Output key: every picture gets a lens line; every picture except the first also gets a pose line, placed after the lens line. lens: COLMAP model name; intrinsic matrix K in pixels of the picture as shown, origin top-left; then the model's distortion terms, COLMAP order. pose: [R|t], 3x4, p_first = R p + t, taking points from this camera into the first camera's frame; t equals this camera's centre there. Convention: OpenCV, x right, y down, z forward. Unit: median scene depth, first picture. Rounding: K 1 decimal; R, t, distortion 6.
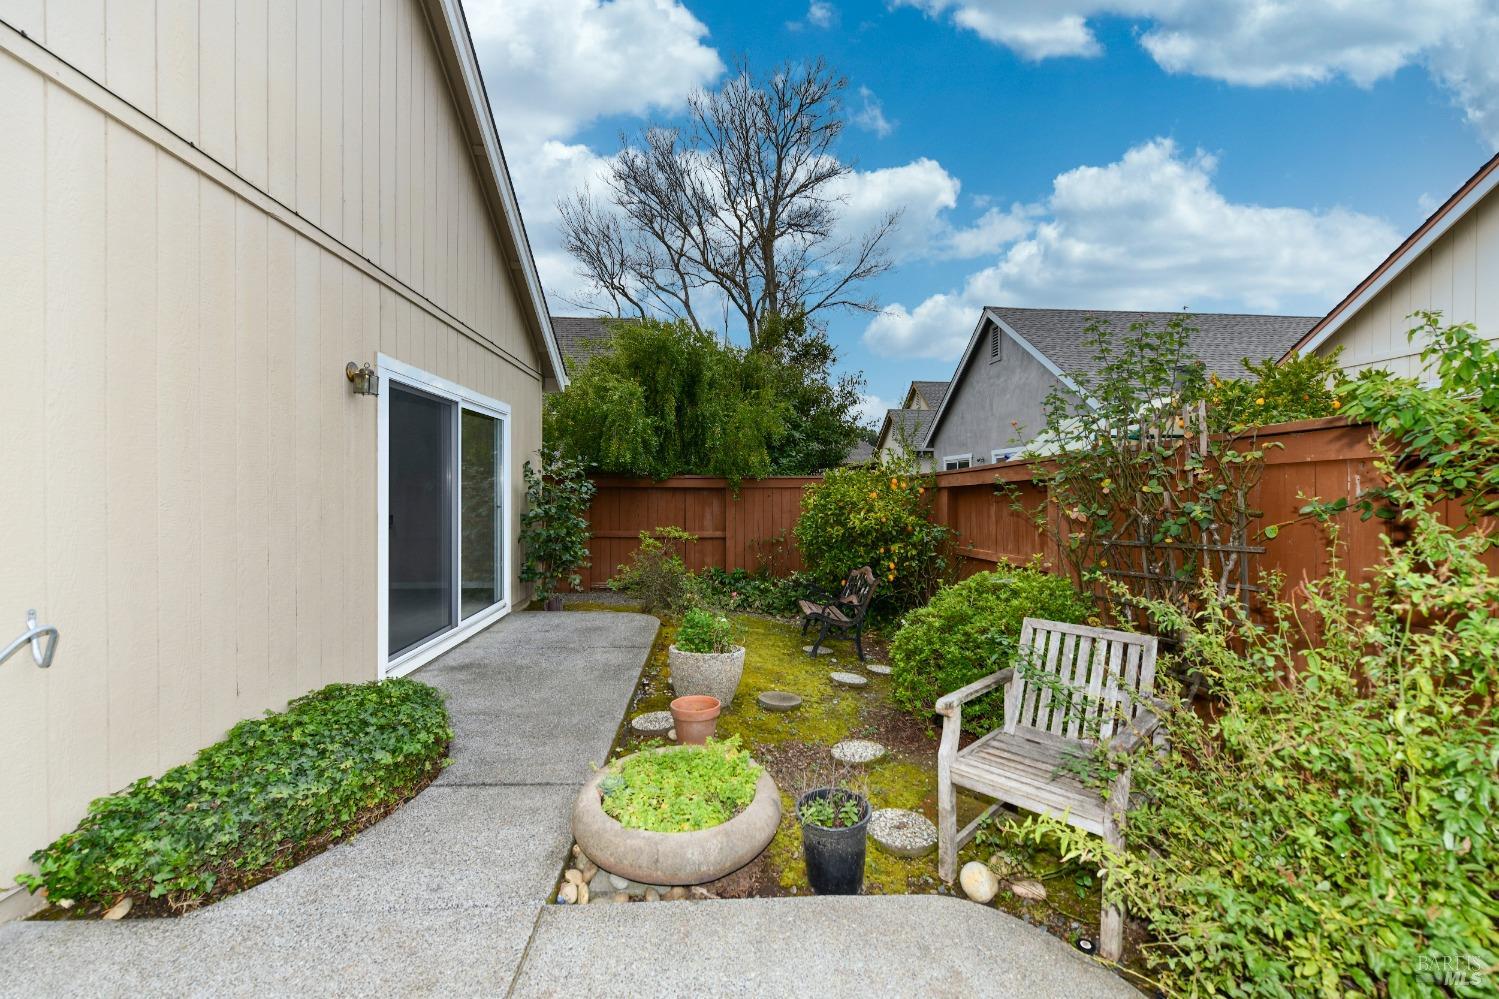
lens RADIAL K [[626.8, 0, 756.7], [0, 626.8, 491.8], [0, 0, 1]] dist [0.000205, -0.001838]
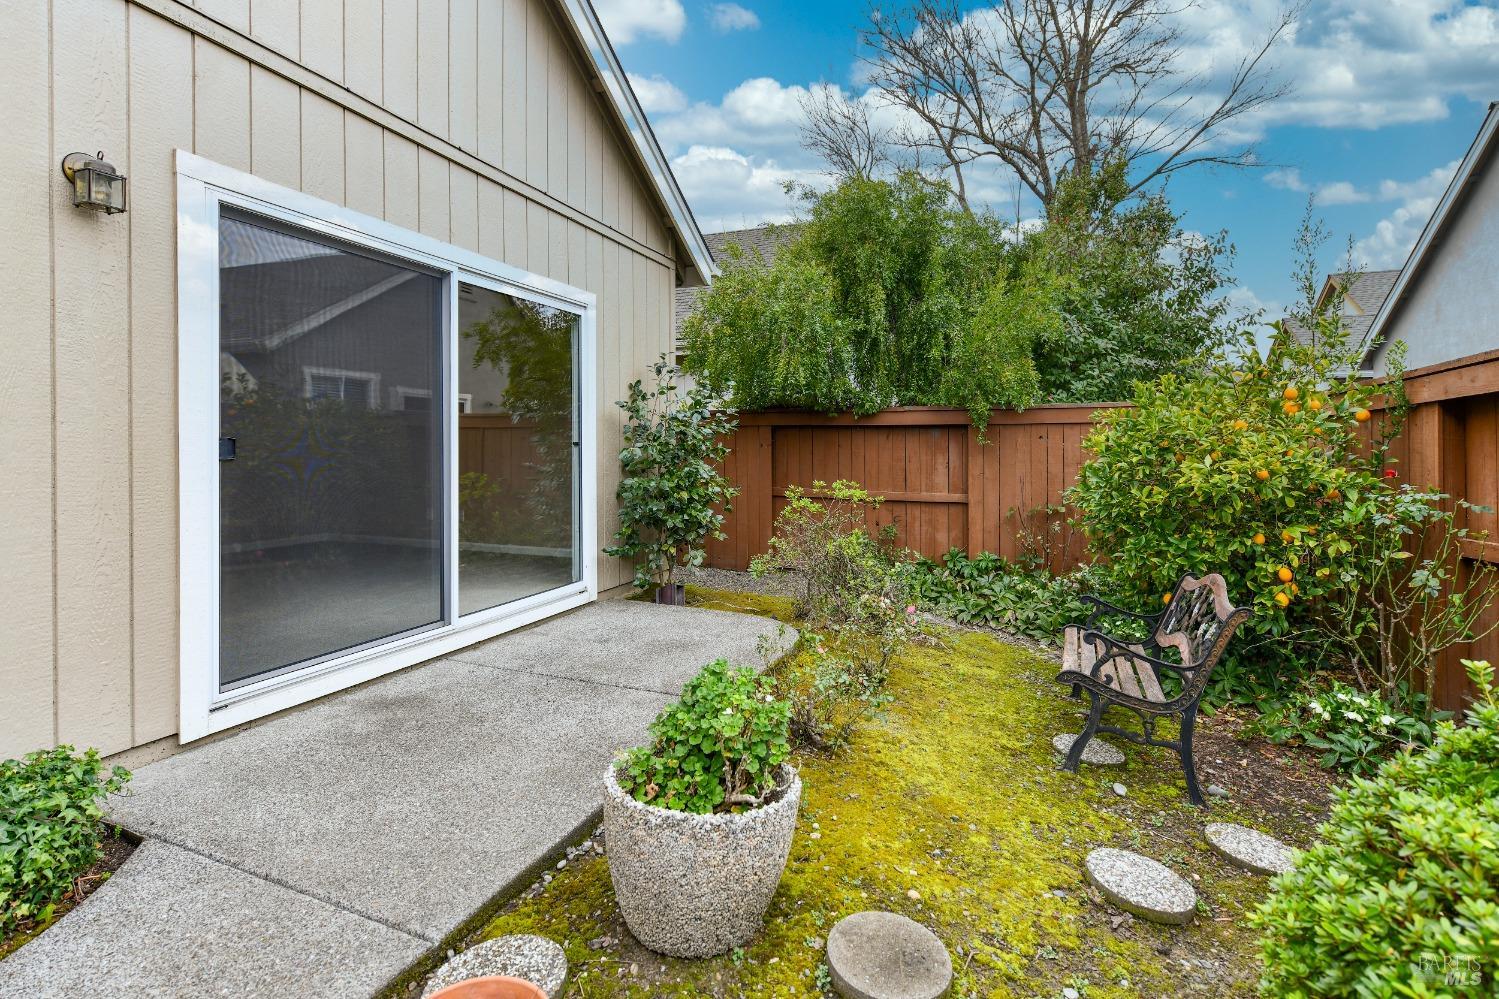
lens RADIAL K [[719.5, 0, 752.2], [0, 719.5, 445.2], [0, 0, 1]] dist [0.006111, -0.001654]
pose [[0.909171, -0.000421, -0.416423, 0.075157], [-0.001928, 0.999985, -0.005220, 0.024980], [0.416418, 0.005549, 0.909156, 0.328687]]
